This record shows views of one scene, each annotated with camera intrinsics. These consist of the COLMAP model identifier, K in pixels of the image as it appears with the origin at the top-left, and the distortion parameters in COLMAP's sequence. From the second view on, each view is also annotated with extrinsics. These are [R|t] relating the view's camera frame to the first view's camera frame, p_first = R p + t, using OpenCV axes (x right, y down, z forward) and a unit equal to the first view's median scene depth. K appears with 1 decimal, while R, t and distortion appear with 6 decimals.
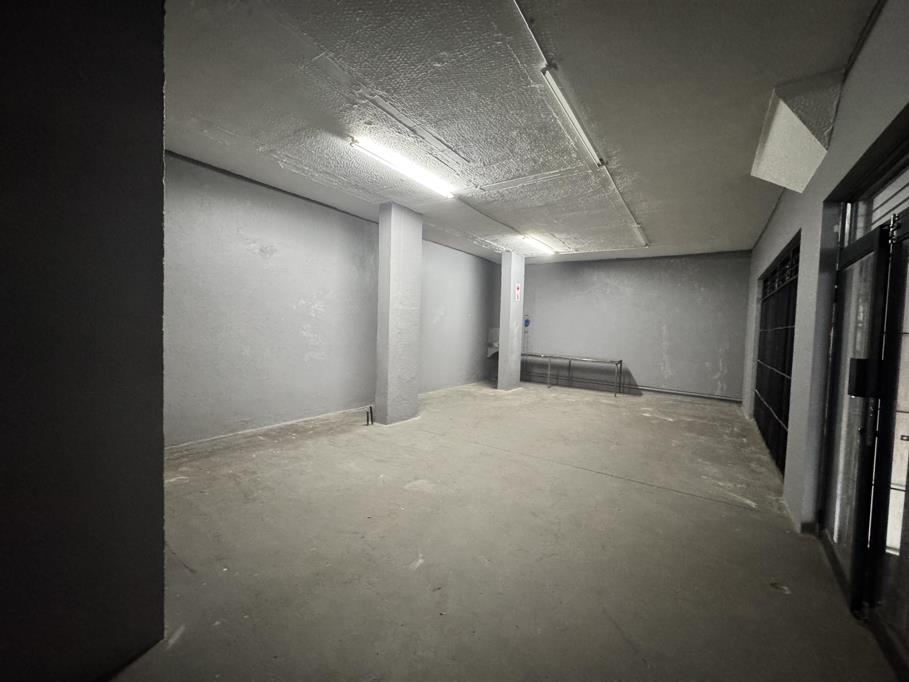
lens RADIAL K [[361.9, 0, 453.6], [0, 361.9, 339.2], [0, 0, 1]] dist [0.000021, 0.000098]
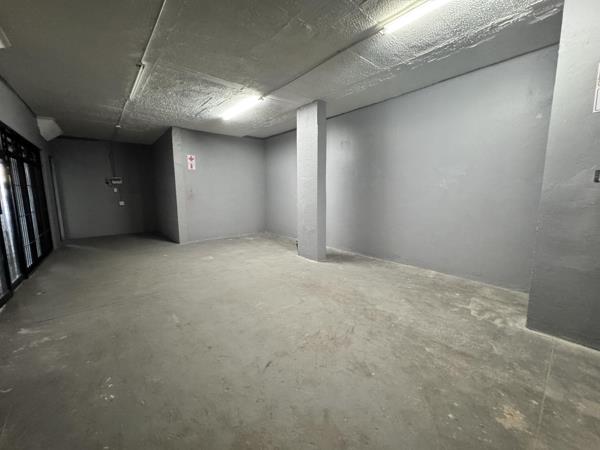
lens RADIAL K [[238.9, 0, 299.4], [0, 238.9, 223.8], [0, 0, 1]] dist [0.000021, 0.000098]
pose [[-0.265320, 0.094654, -0.959503, 0.639663], [-0.040707, 0.993182, 0.109232, -0.010828], [0.963301, 0.068040, -0.259659, 1.011125]]
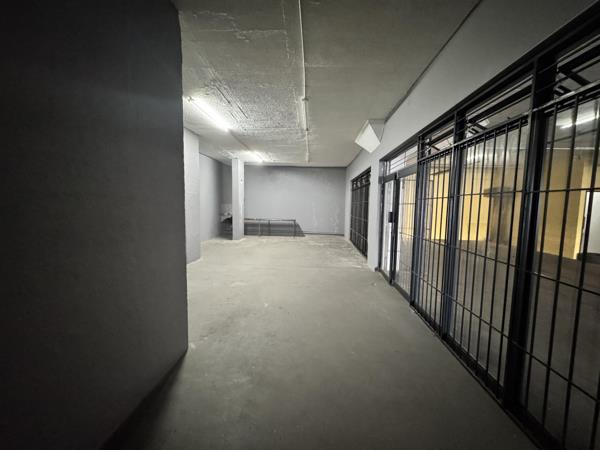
lens RADIAL K [[238.9, 0, 299.4], [0, 238.9, 223.8], [0, 0, 1]] dist [0.000021, 0.000098]
pose [[0.855731, -0.060849, 0.513831, -0.234353], [0.031304, 0.997330, 0.065973, -0.002615], [-0.516474, -0.040371, 0.855351, -0.146080]]
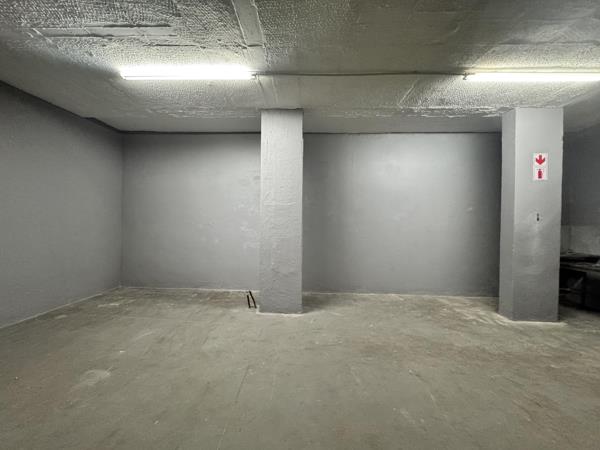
lens RADIAL K [[238.9, 0, 299.4], [0, 238.9, 223.8], [0, 0, 1]] dist [0.000021, 0.000098]
pose [[0.538937, -0.016193, -0.842190, 0.389763], [-0.029340, 0.998848, -0.037980, -0.003743], [0.841835, 0.045179, 0.537841, 0.560355]]
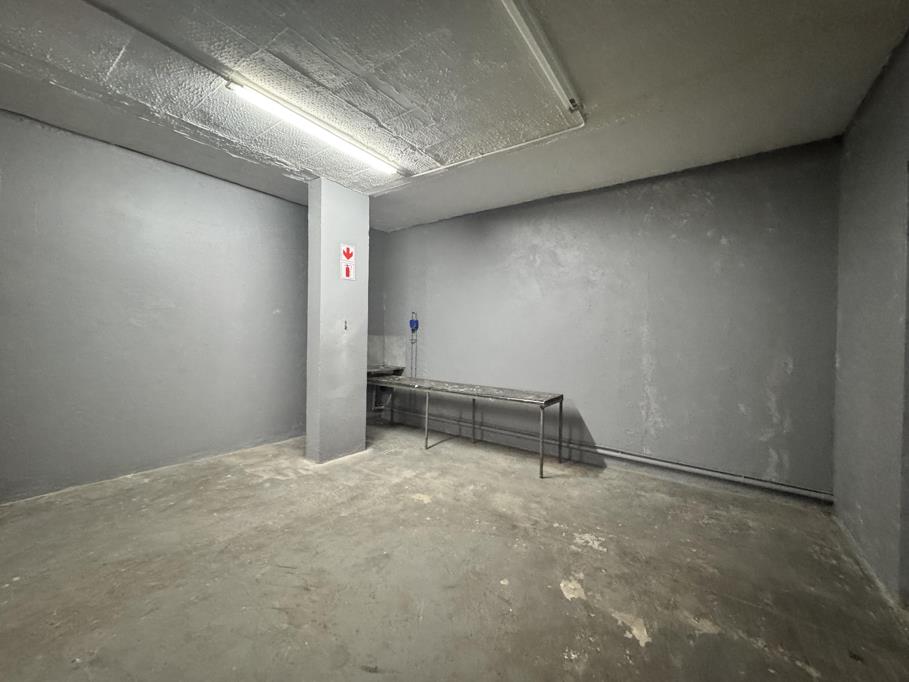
lens RADIAL K [[361.9, 0, 453.6], [0, 361.9, 339.2], [0, 0, 1]] dist [0.000021, 0.000098]
pose [[0.999575, -0.015225, -0.024849, 0.435457], [0.014412, 0.999365, -0.032579, -0.005842], [0.025329, 0.032207, 0.999160, 0.658979]]
